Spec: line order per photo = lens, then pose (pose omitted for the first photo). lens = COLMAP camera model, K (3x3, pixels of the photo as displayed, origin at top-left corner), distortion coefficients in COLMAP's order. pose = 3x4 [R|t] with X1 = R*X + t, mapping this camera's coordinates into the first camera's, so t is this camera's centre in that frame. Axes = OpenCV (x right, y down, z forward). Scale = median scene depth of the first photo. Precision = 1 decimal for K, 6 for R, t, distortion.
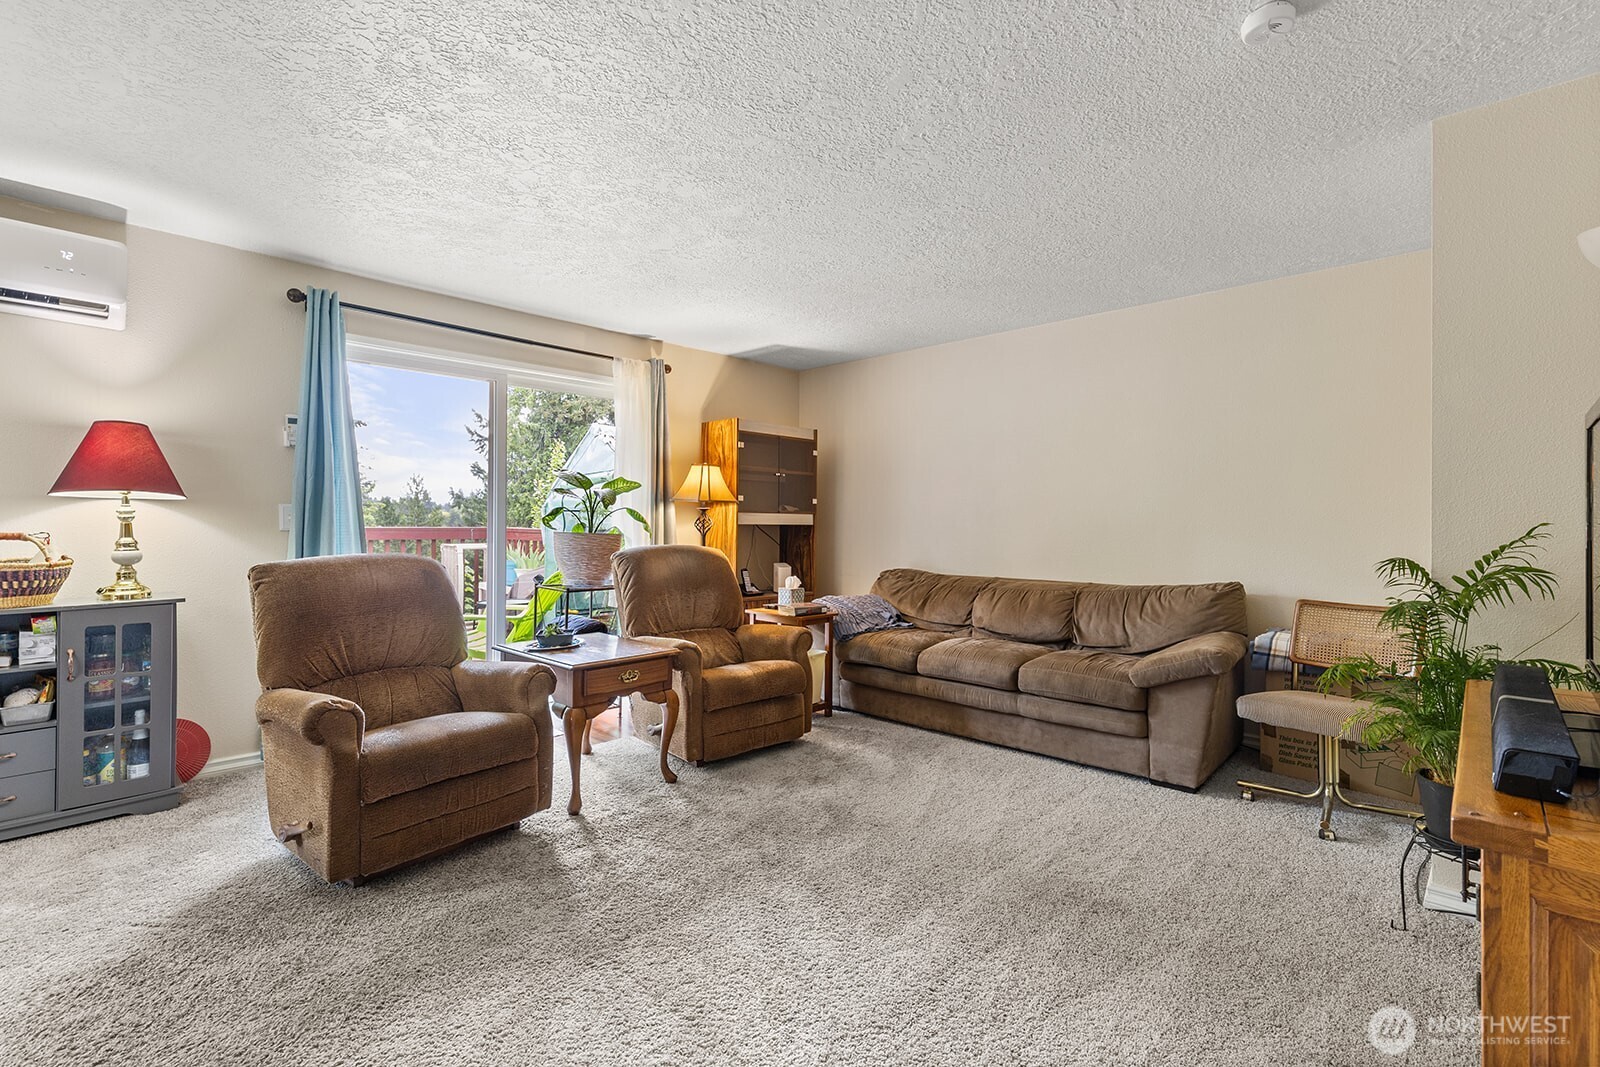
lens RADIAL K [[725.5, 0, 822.7], [0, 725.5, 525.8], [0, 0, 1]] dist [0.001673, 0.000252]
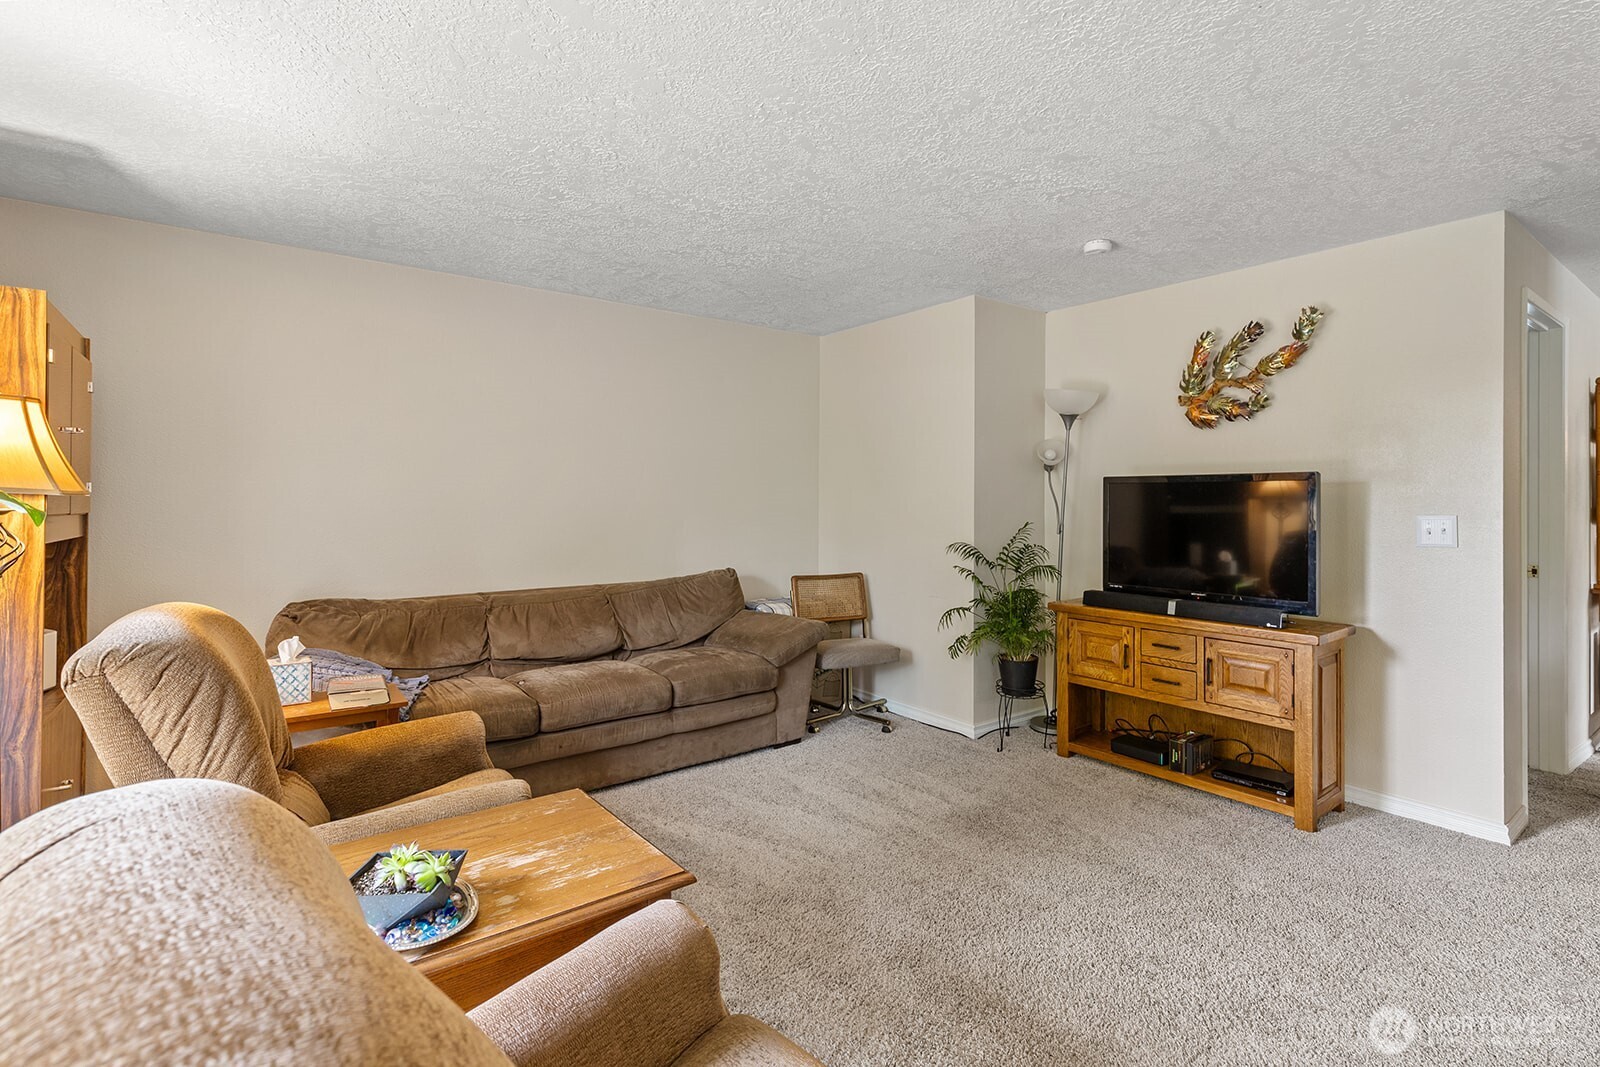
lens RADIAL K [[761.6, 0, 799.7], [0, 761.6, 500.7], [0, 0, 1]] dist [0.000731, 0.000116]
pose [[0.174092, -0.002907, 0.984725, -0.669599], [0.003149, 0.999992, 0.002396, -0.037352], [-0.984724, 0.002684, 0.174100, 0.694265]]
